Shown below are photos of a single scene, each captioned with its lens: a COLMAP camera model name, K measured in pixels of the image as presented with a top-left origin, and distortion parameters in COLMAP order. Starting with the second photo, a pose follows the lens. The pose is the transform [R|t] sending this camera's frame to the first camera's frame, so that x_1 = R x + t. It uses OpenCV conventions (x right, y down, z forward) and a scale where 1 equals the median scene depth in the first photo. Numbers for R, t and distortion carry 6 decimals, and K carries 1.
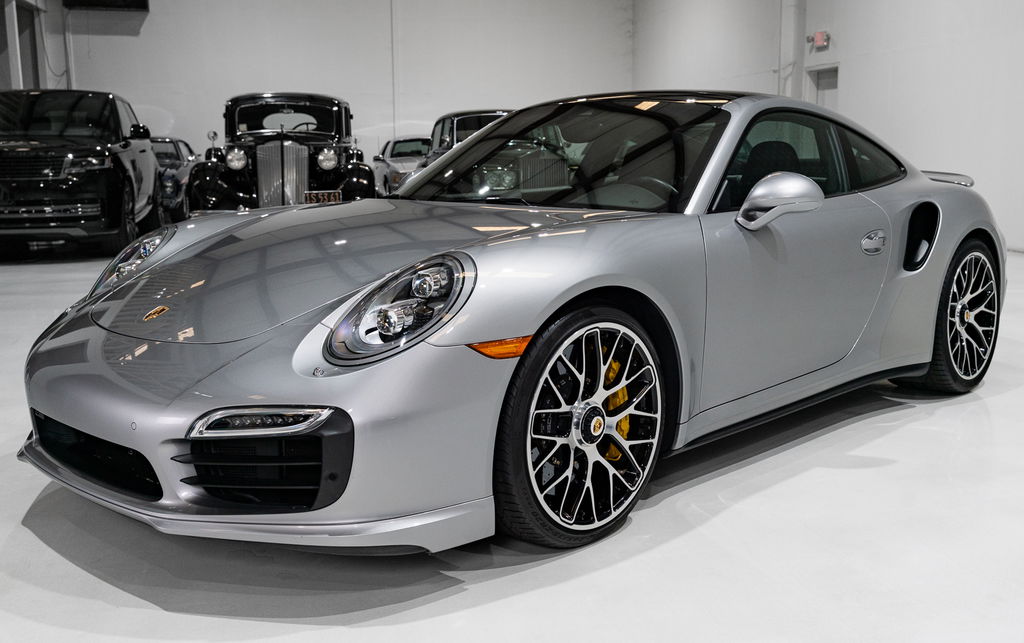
lens RADIAL K [[1023.1, 0, 518.6], [0, 1023.1, 305.5], [0, 0, 1]] dist [0.001119, 0.000884]
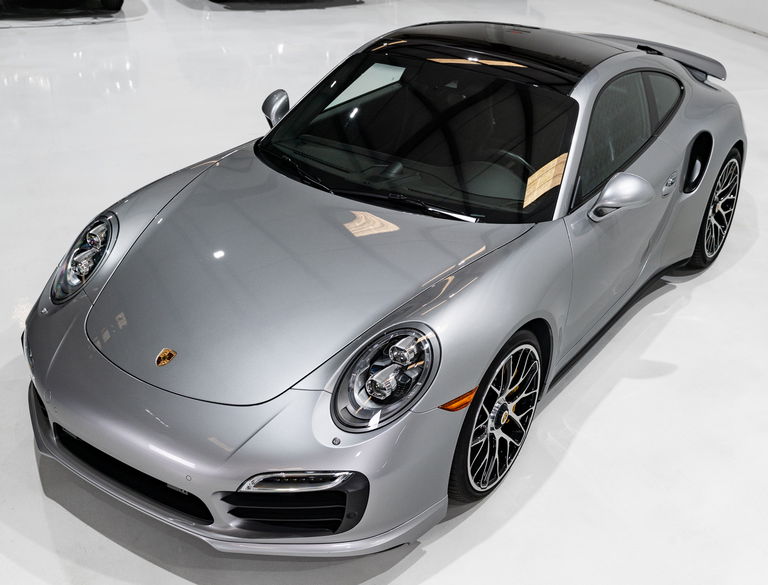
lens RADIAL K [[943.4, 0, 384.0], [0, 943.4, 292.5], [0, 0, 1]] dist [0.026627, 0.001286]
pose [[0.983992, -0.047437, 0.171781, -0.285444], [-0.012120, 0.943878, 0.330072, -0.446229], [-0.177798, -0.326870, 0.928194, -0.080040]]
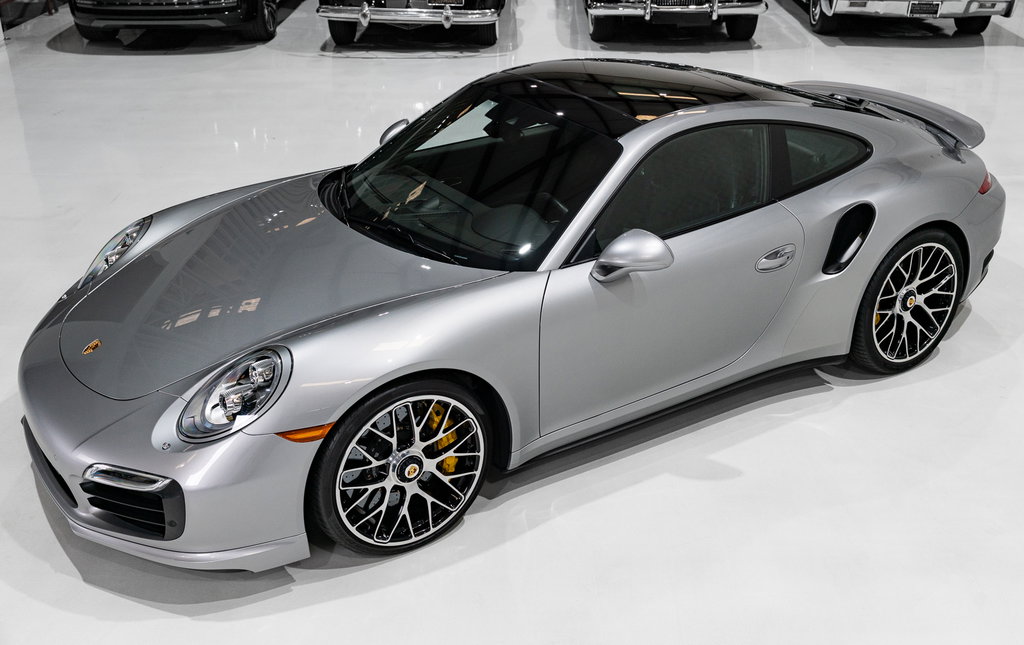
lens RADIAL K [[1074.6, 0, 512.0], [0, 1074.6, 322.5], [0, 0, 1]] dist [0.000666, 0.006476]
pose [[0.974768, 0.096008, -0.201516, 0.439623], [-0.033713, 0.955742, 0.292267, -0.440682], [0.220658, -0.278099, 0.934864, -0.151439]]
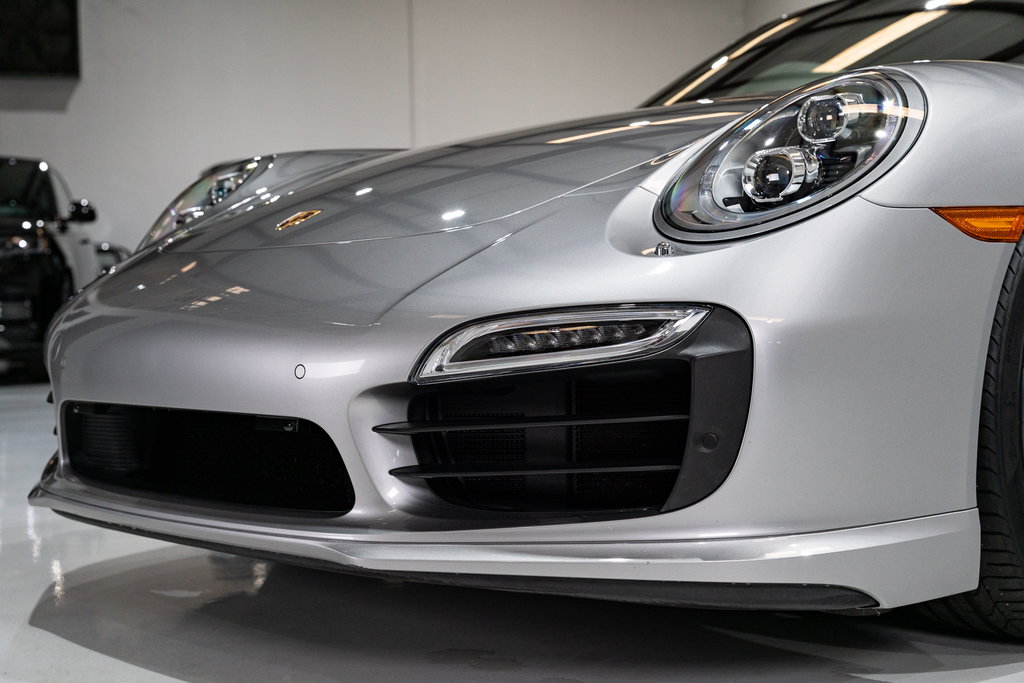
lens RADIAL K [[1429.7, 0, 512.0], [0, 1429.7, 341.5], [0, 0, 1]] dist [0.021183, 0.019829]
pose [[0.999383, -0.011096, -0.033320, -0.211370], [0.007054, 0.992863, -0.119048, 0.167227], [0.034403, 0.118740, 0.992329, 0.234907]]
